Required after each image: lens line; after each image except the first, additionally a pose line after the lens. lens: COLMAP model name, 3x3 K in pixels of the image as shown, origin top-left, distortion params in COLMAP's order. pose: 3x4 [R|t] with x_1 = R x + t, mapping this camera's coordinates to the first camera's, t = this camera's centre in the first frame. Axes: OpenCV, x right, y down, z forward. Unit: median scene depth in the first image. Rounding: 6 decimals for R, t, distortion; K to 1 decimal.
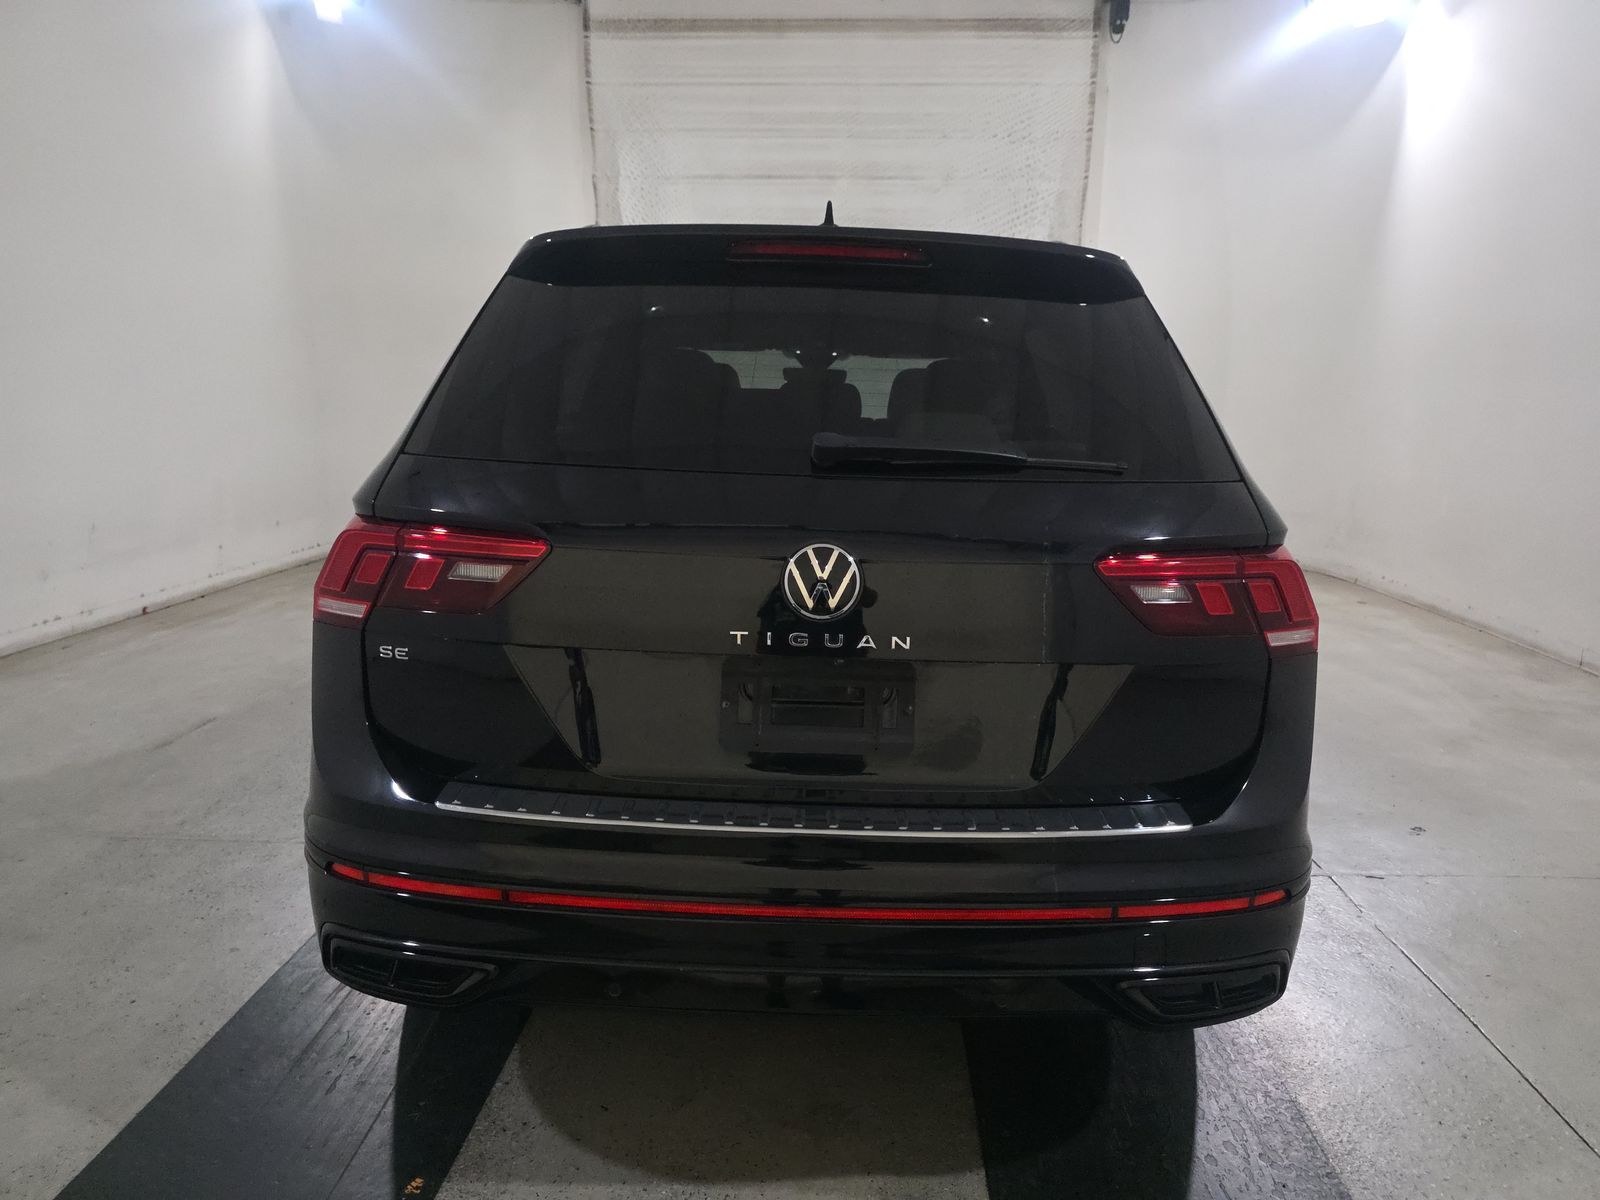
lens RADIAL K [[1095.0, 0, 804.7], [0, 1095.0, 596.3], [0, 0, 1]] dist [0.046176, -0.041825]
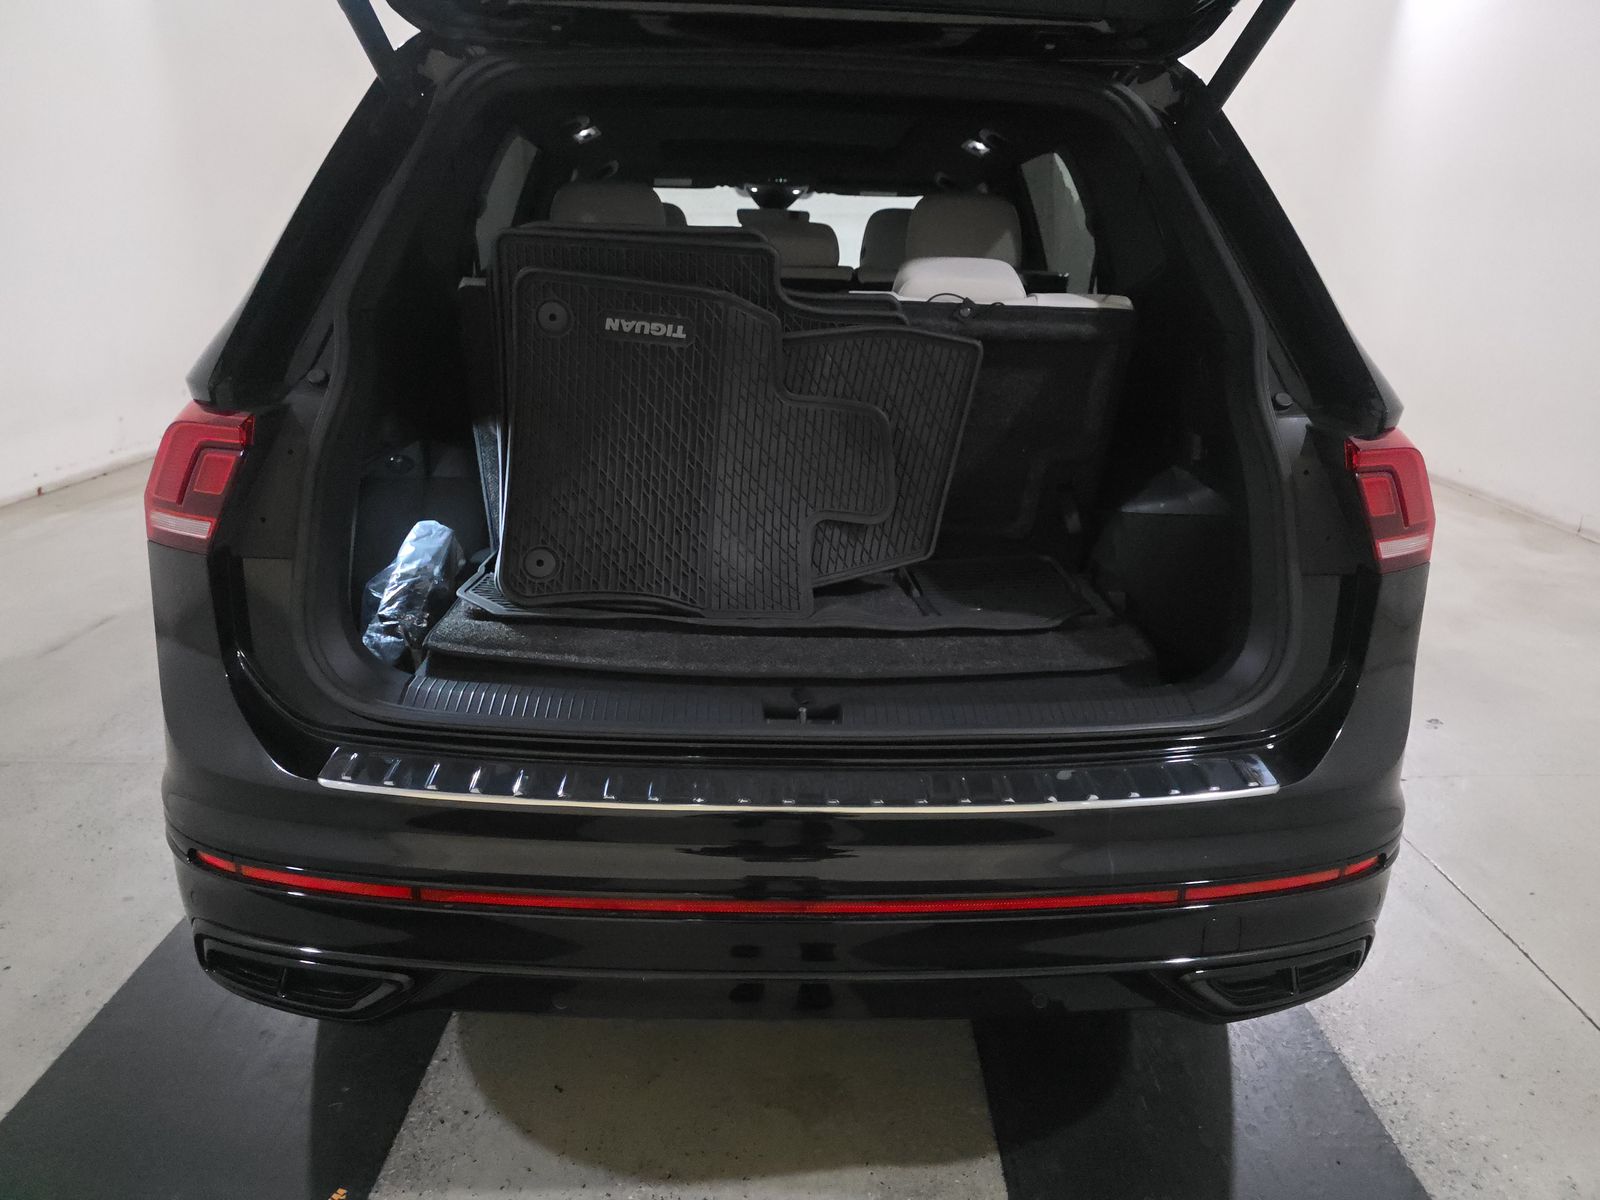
lens RADIAL K [[1095.0, 0, 794.9], [0, 1095.0, 608.2], [0, 0, 1]] dist [0.046176, -0.041825]
pose [[0.999198, -0.017895, 0.035834, -0.020177], [0.012891, 0.990720, 0.135308, -0.025694], [-0.037923, -0.134737, 0.990155, 0.183884]]
